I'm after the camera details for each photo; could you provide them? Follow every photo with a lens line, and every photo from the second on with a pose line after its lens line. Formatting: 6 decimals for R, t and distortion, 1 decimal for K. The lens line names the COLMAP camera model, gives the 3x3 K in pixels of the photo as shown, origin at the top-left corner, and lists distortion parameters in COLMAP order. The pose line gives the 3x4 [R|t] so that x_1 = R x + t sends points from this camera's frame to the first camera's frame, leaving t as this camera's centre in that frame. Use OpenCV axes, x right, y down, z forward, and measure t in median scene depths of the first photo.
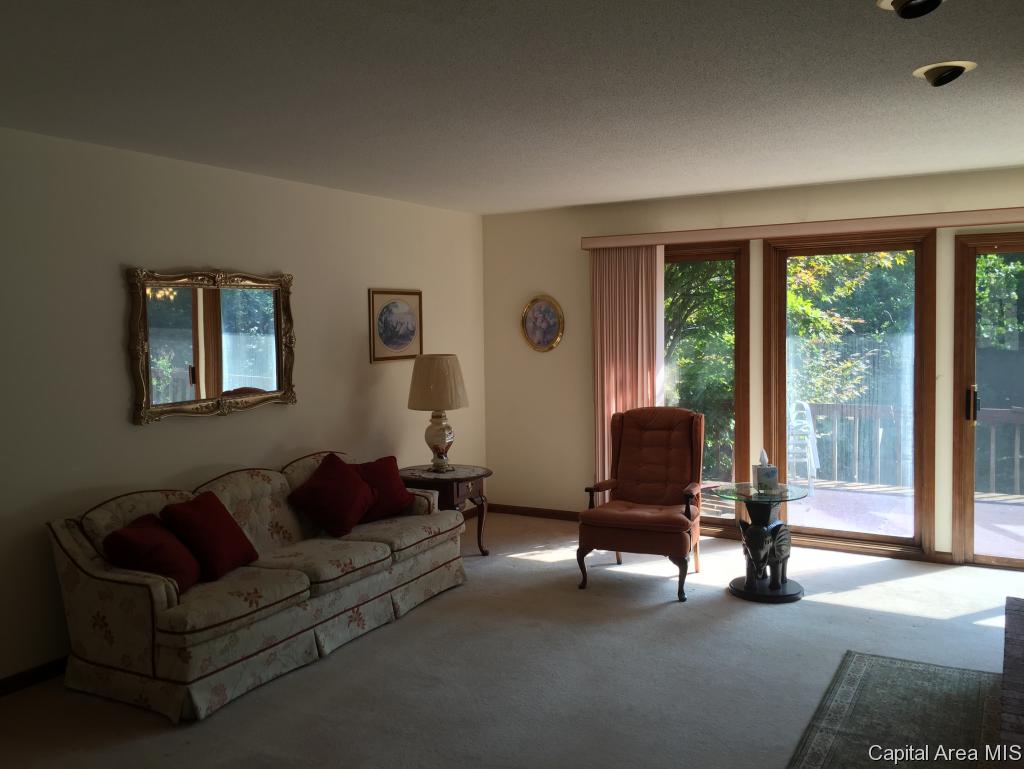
lens RADIAL K [[867.6, 0, 514.1], [0, 867.6, 380.1], [0, 0, 1]] dist [0.014168, 0.006894]
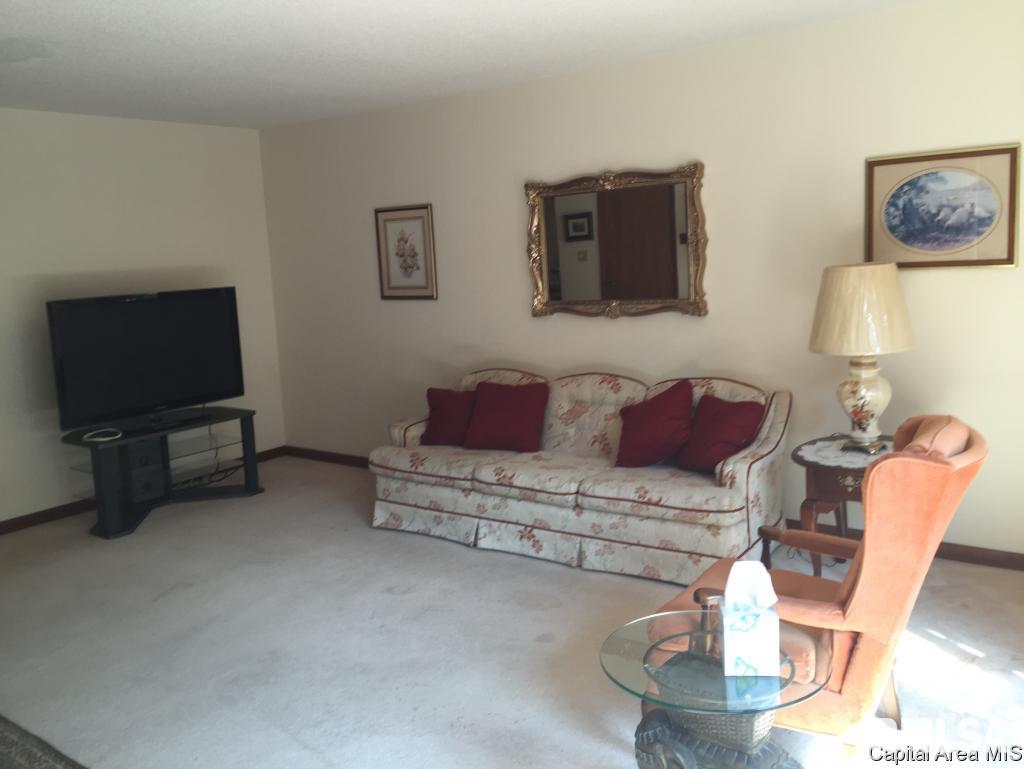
lens RADIAL K [[867.6, 0, 515.4], [0, 867.6, 386.1], [0, 0, 1]] dist [0.014168, 0.006894]
pose [[-0.123319, 0.179680, -0.975965, 0.731185], [-0.009970, 0.983198, 0.182272, -0.069964], [0.992317, 0.032208, -0.119455, 1.079598]]
